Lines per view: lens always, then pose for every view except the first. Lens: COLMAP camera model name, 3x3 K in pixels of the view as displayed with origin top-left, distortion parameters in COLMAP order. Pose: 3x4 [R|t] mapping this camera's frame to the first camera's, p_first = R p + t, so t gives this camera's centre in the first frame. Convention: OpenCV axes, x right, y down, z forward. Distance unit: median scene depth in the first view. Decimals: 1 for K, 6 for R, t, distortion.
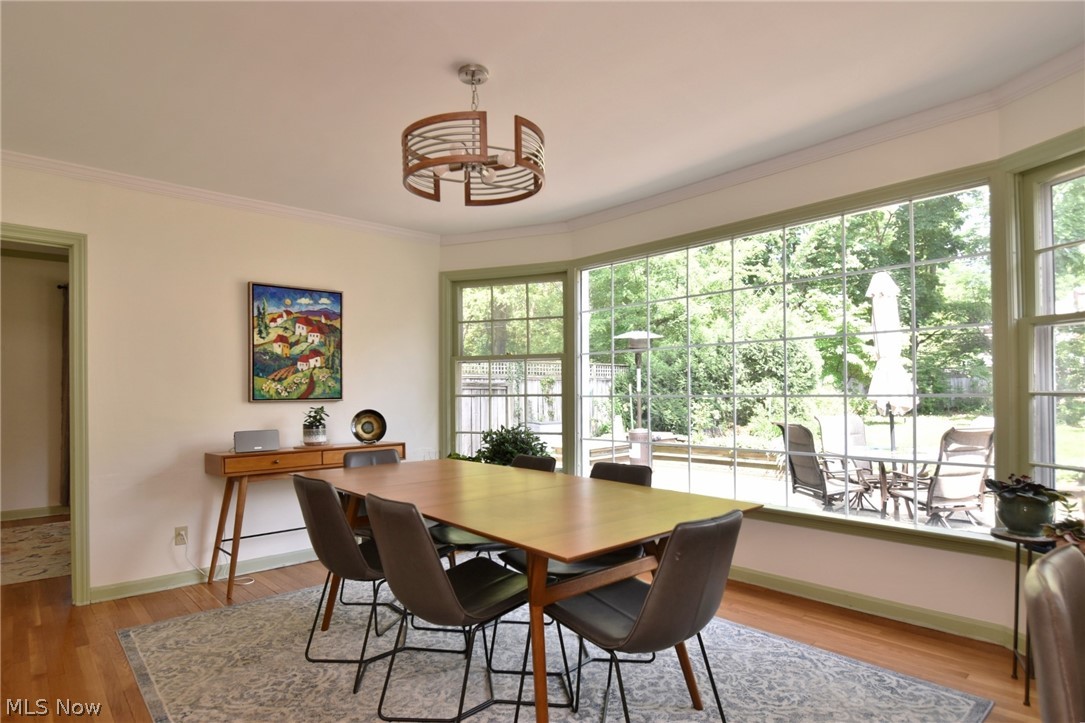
lens RADIAL K [[581.8, 0, 544.1], [0, 581.8, 387.2], [0, 0, 1]] dist [-0.027221, -0.000121]
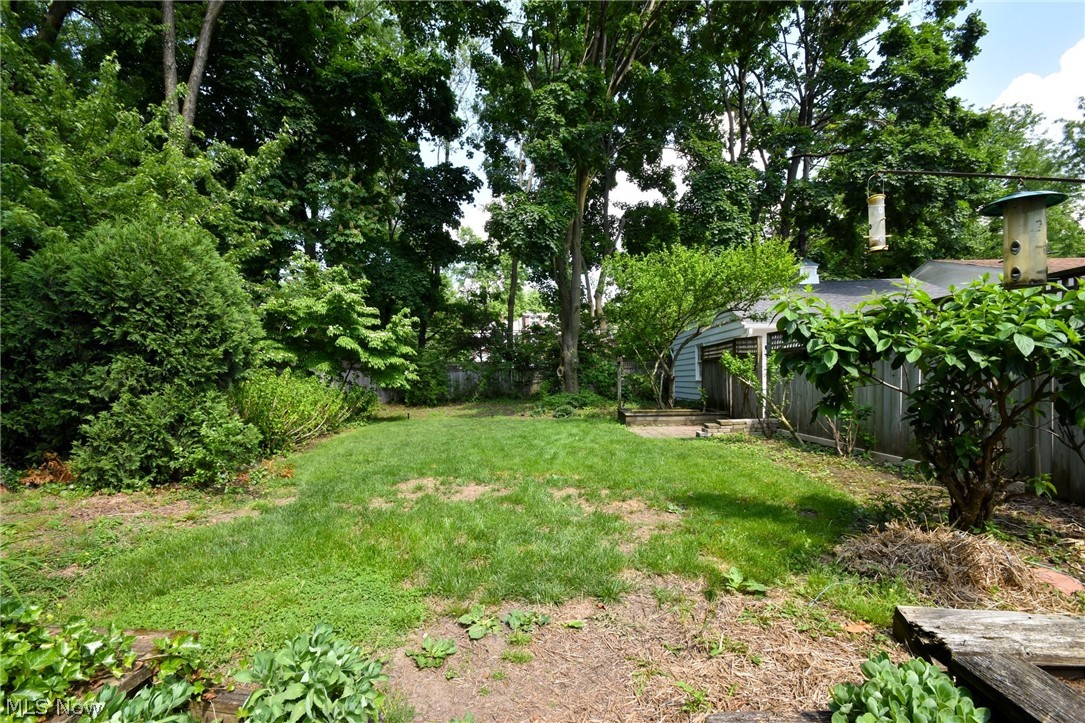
lens RADIAL K [[469.9, 0, 526.6], [0, 469.9, 385.7], [0, 0, 1]] dist [-0.007486, -0.002968]
pose [[0.713150, -0.008587, 0.700959, 0.259998], [0.001544, 0.999942, 0.010679, 0.003470], [-0.701010, -0.006533, 0.713121, 0.367560]]
